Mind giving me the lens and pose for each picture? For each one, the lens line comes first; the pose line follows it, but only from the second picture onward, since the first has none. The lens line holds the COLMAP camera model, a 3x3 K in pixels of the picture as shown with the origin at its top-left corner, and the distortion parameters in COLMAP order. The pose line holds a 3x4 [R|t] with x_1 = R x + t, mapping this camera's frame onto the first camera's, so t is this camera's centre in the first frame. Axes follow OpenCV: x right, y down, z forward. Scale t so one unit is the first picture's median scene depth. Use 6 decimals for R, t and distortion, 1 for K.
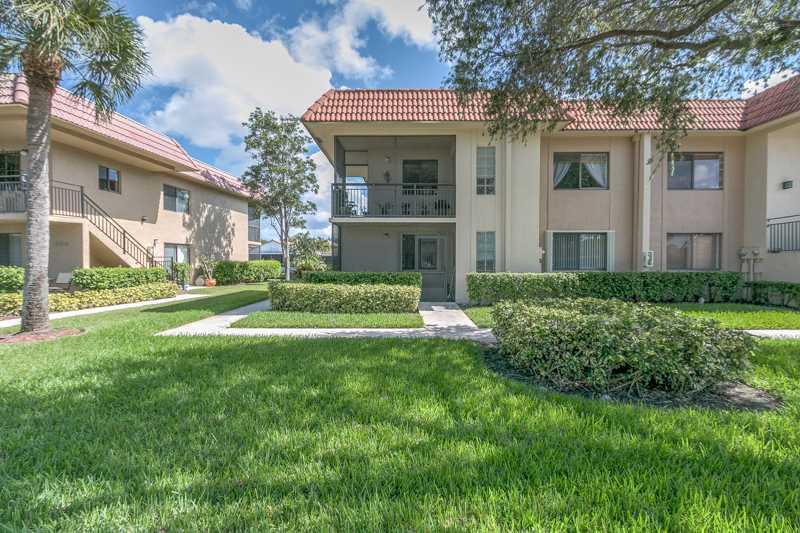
lens RADIAL K [[364.0, 0, 400.0], [0, 364.0, 266.5], [0, 0, 1]] dist [-0.000273, -0.000050]
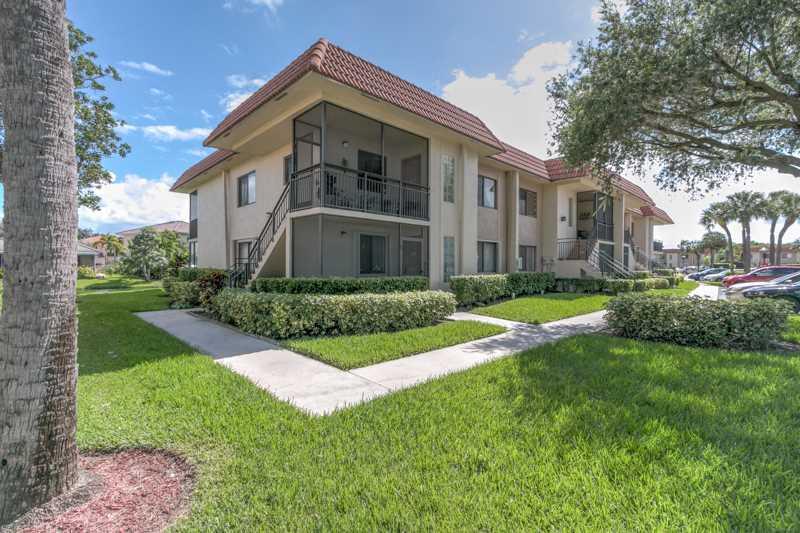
lens RADIAL K [[364.0, 0, 400.0], [0, 364.0, 266.5], [0, 0, 1]] dist [-0.000273, -0.000050]
pose [[0.686490, -0.002057, 0.727137, -0.634289], [0.008053, 0.999956, -0.004774, -0.005004], [-0.727095, 0.009133, 0.686476, 0.373647]]
